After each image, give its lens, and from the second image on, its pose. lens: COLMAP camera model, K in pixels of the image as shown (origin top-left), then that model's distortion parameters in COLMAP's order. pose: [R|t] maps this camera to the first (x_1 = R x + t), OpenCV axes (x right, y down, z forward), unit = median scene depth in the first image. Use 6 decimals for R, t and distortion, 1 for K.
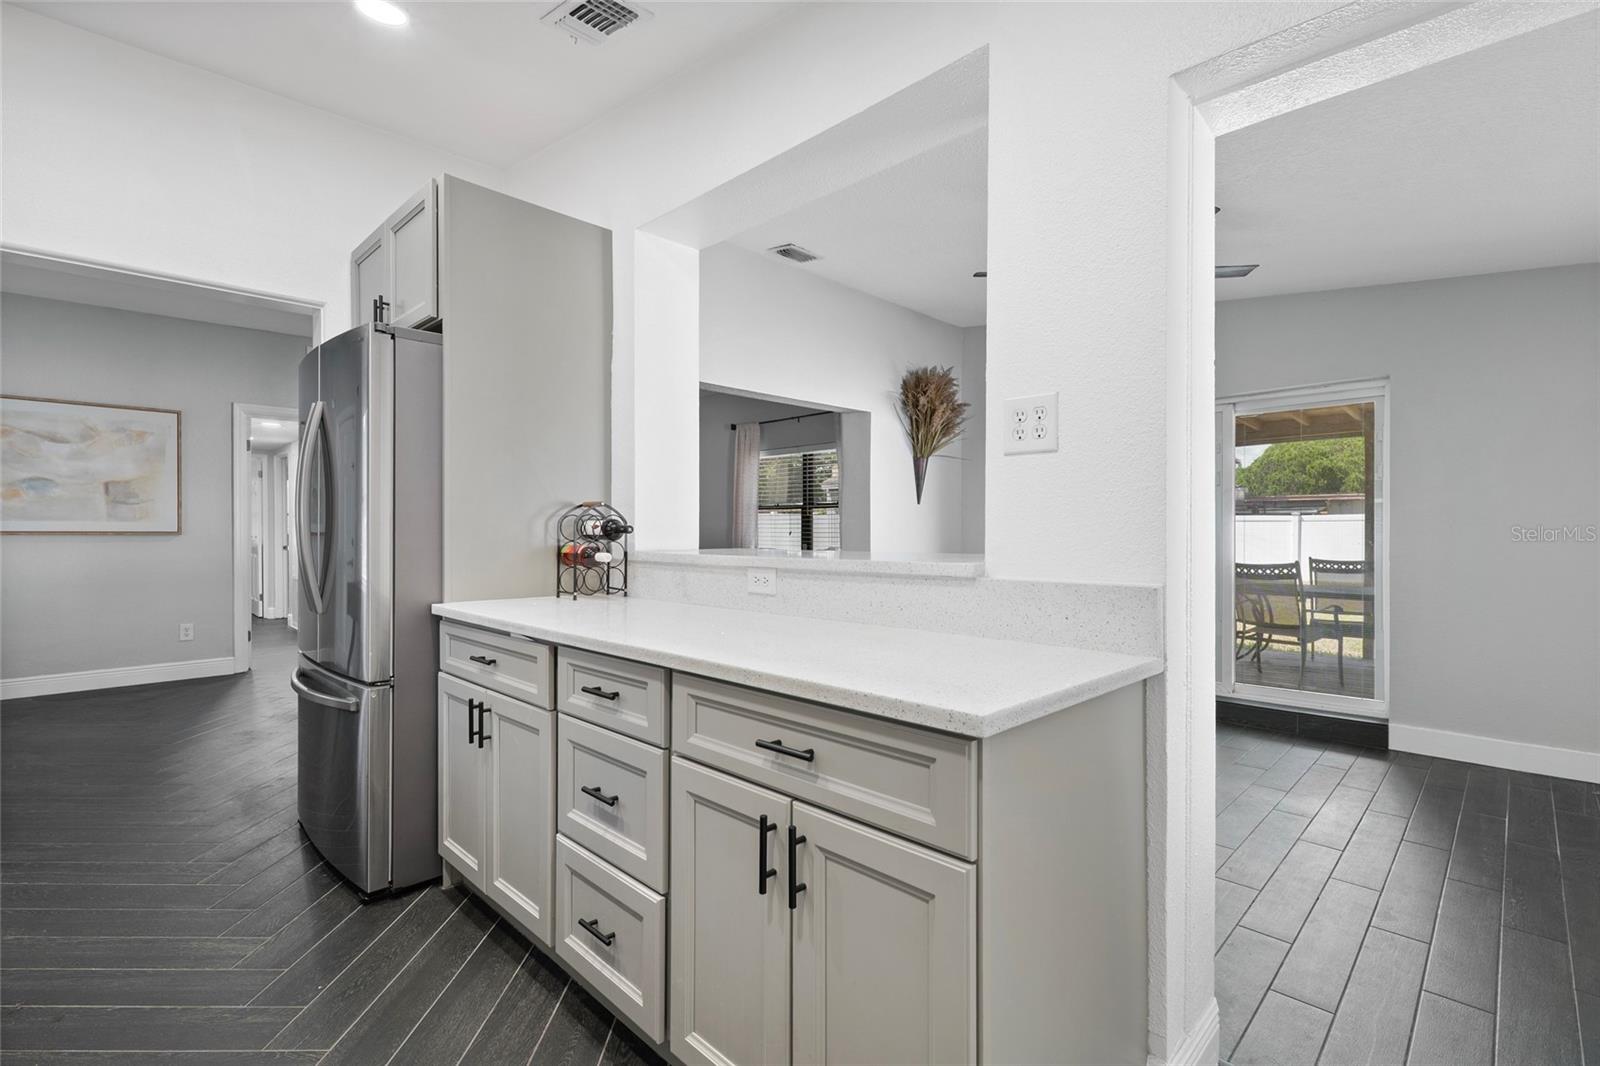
lens RADIAL K [[725.9, 0, 799.9], [0, 725.9, 539.4], [0, 0, 1]] dist [0.008407, 0.000020]
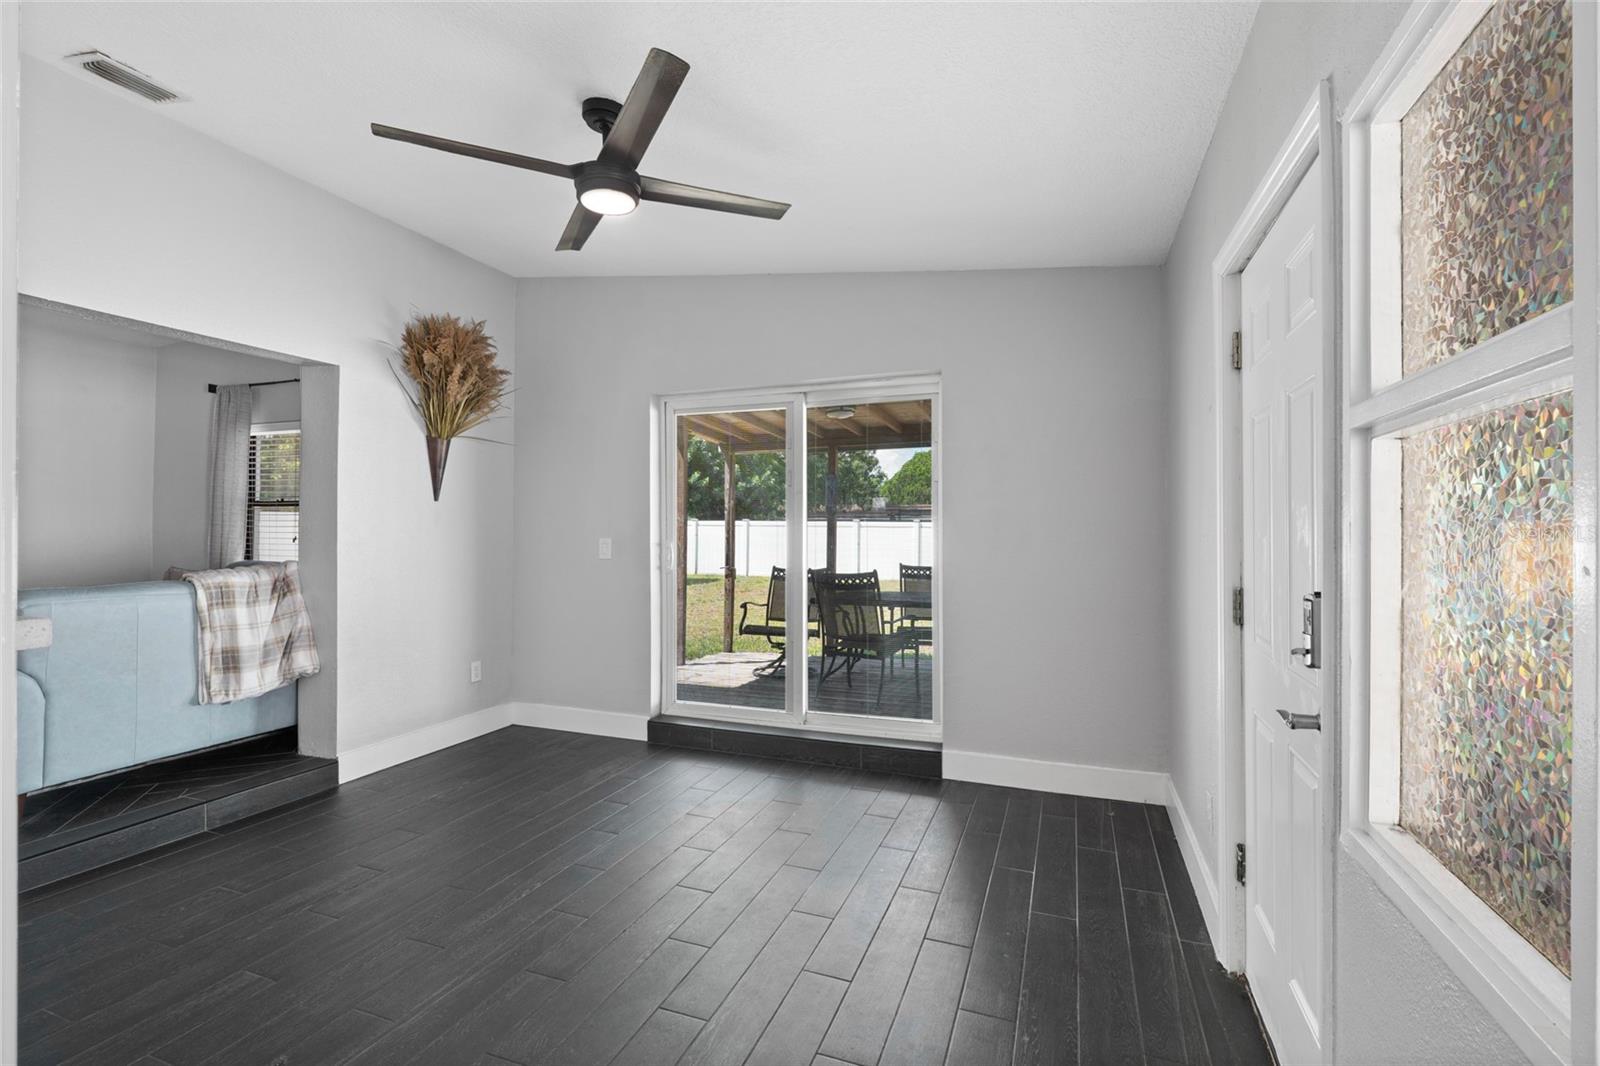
lens RADIAL K [[722.3, 0, 795.6], [0, 722.3, 527.9], [0, 0, 1]] dist [0.005885, -0.000674]
pose [[0.915878, 0.007122, 0.401393, 0.212171], [0.001178, 0.999791, -0.020428, -0.005360], [-0.401455, 0.019183, 0.915678, 0.186737]]
